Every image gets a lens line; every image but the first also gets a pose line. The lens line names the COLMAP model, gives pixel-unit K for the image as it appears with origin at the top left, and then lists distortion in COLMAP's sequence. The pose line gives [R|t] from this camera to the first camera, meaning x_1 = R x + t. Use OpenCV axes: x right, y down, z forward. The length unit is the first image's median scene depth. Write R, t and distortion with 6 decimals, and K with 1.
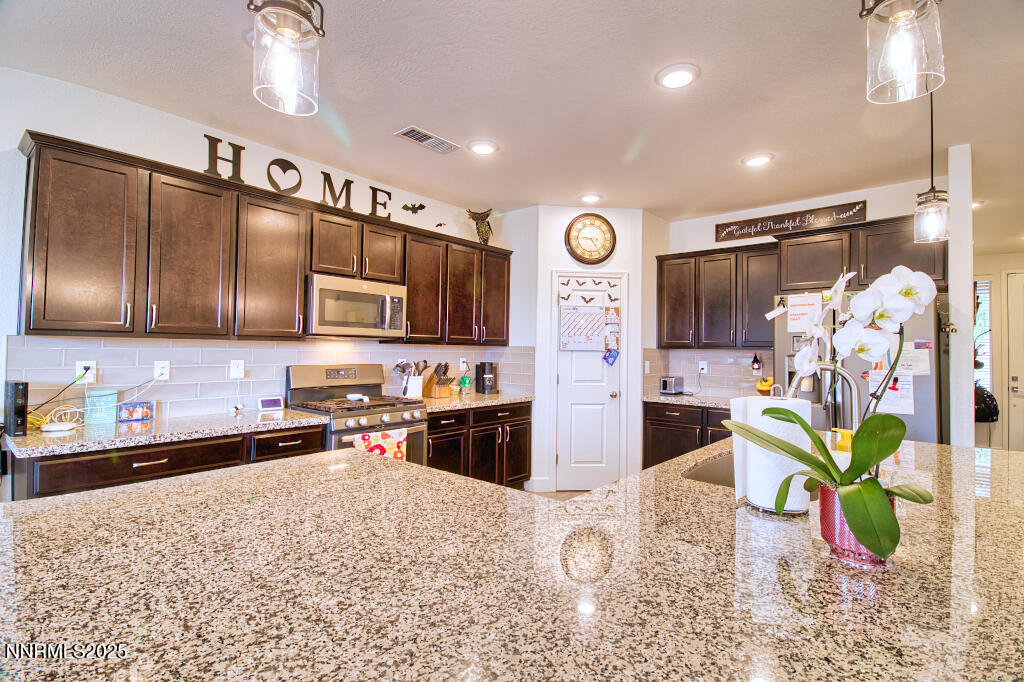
lens RADIAL K [[457.4, 0, 514.6], [0, 457.4, 336.8], [0, 0, 1]] dist [0.000160, 0.029736]
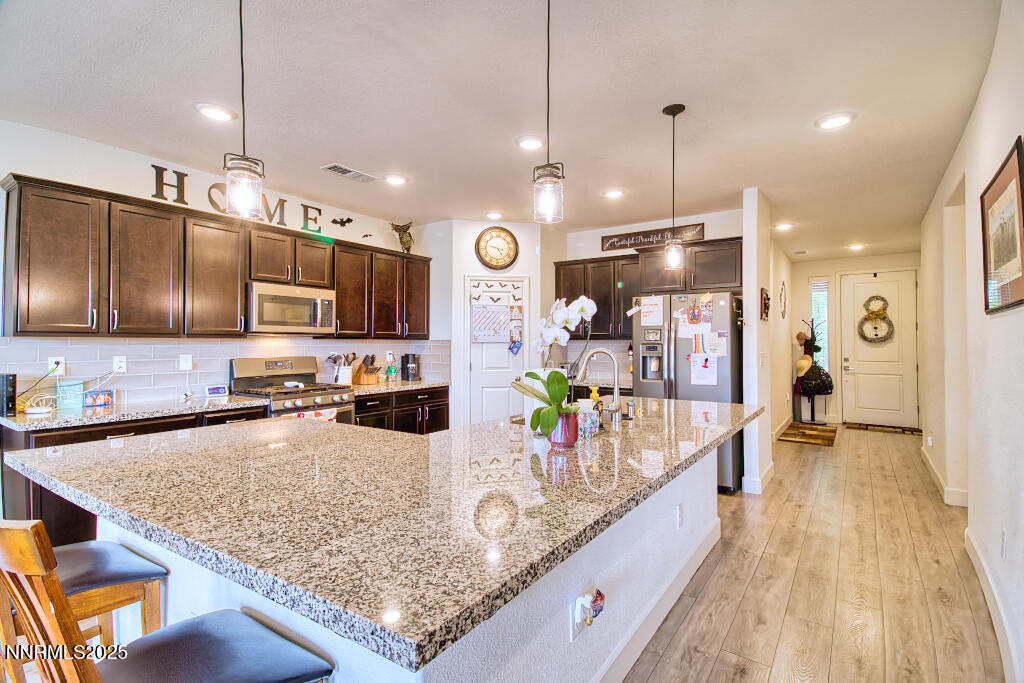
lens RADIAL K [[487.3, 0, 518.8], [0, 487.3, 335.4], [0, 0, 1]] dist [0.049549, 0.000967]
pose [[0.995810, -0.013626, 0.090429, 0.125418], [0.012419, 0.999826, 0.013904, -0.006062], [-0.090602, -0.012723, 0.995806, -0.327714]]
